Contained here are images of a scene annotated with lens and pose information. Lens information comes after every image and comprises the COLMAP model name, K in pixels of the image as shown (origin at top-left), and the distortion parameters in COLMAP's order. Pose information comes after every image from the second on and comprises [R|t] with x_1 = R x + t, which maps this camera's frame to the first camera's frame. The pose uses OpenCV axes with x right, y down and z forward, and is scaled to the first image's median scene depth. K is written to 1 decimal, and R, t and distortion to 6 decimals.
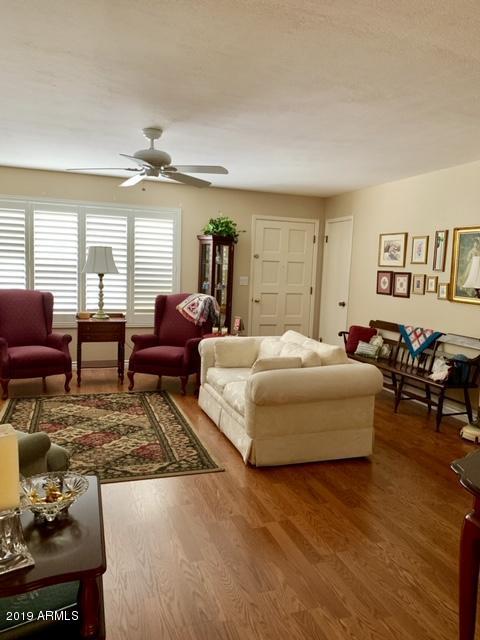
lens RADIAL K [[491.8, 0, 240.0], [0, 491.8, 320.0], [0, 0, 1]] dist [0.086196, -0.159078]
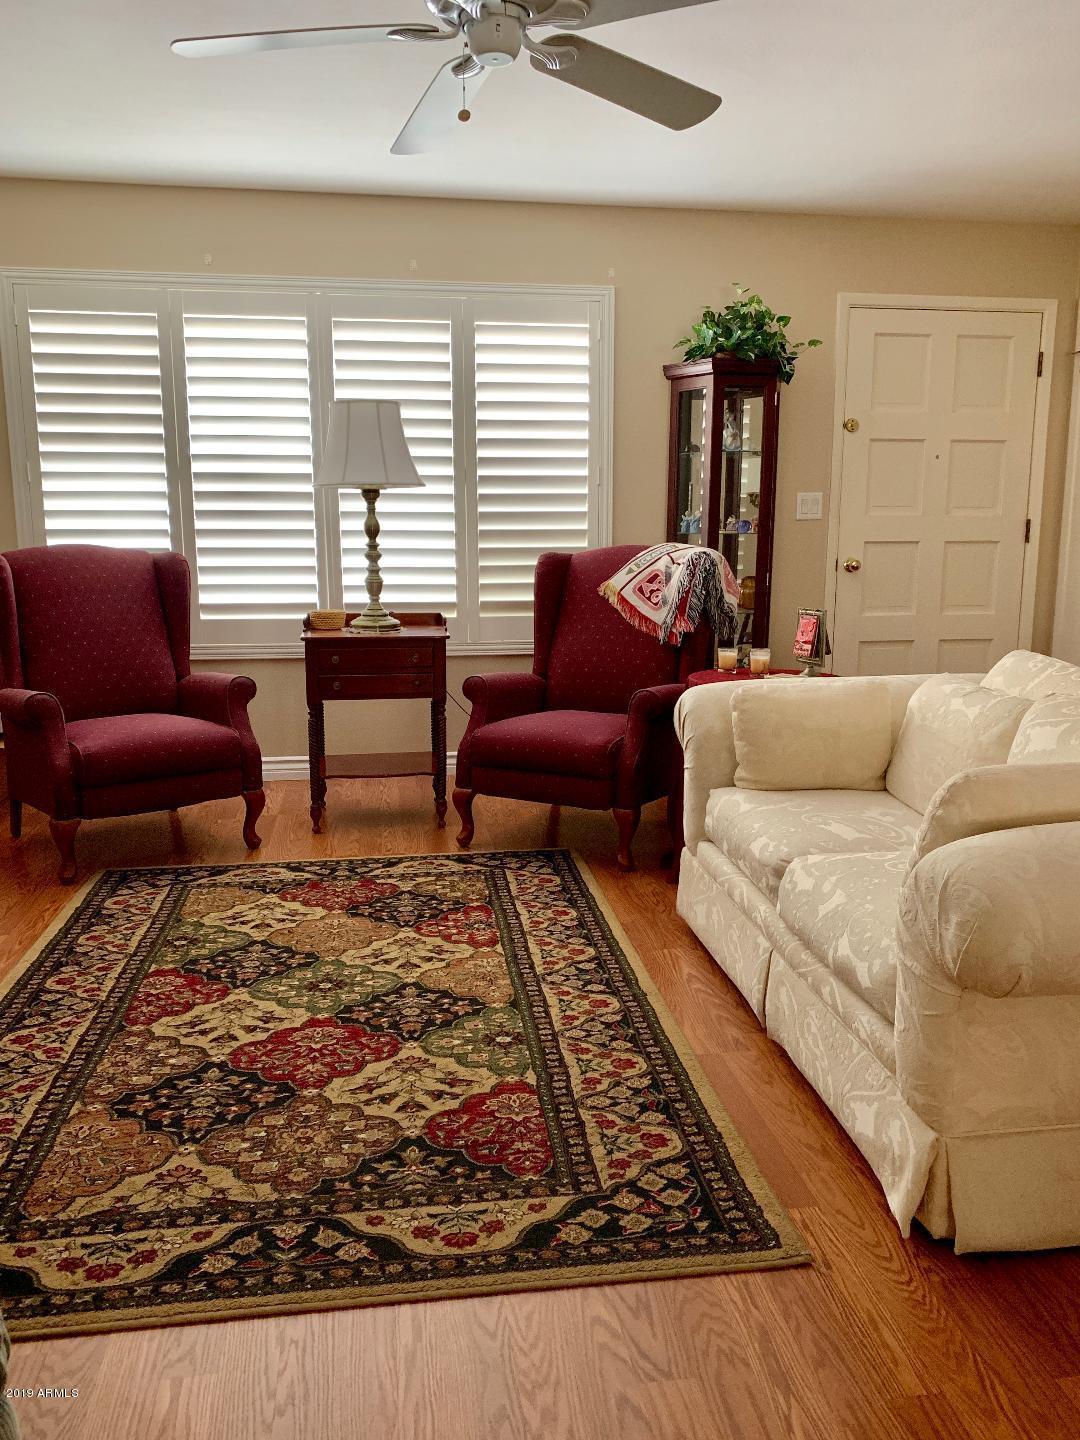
lens RADIAL K [[1106.6, 0, 540.0], [0, 1106.6, 720.0], [0, 0, 1]] dist [0.086196, -0.159078]
pose [[0.981520, -0.005113, -0.191291, -0.037587], [0.017665, 0.997796, 0.063966, 0.015011], [0.190542, -0.066163, 0.979447, 0.346215]]
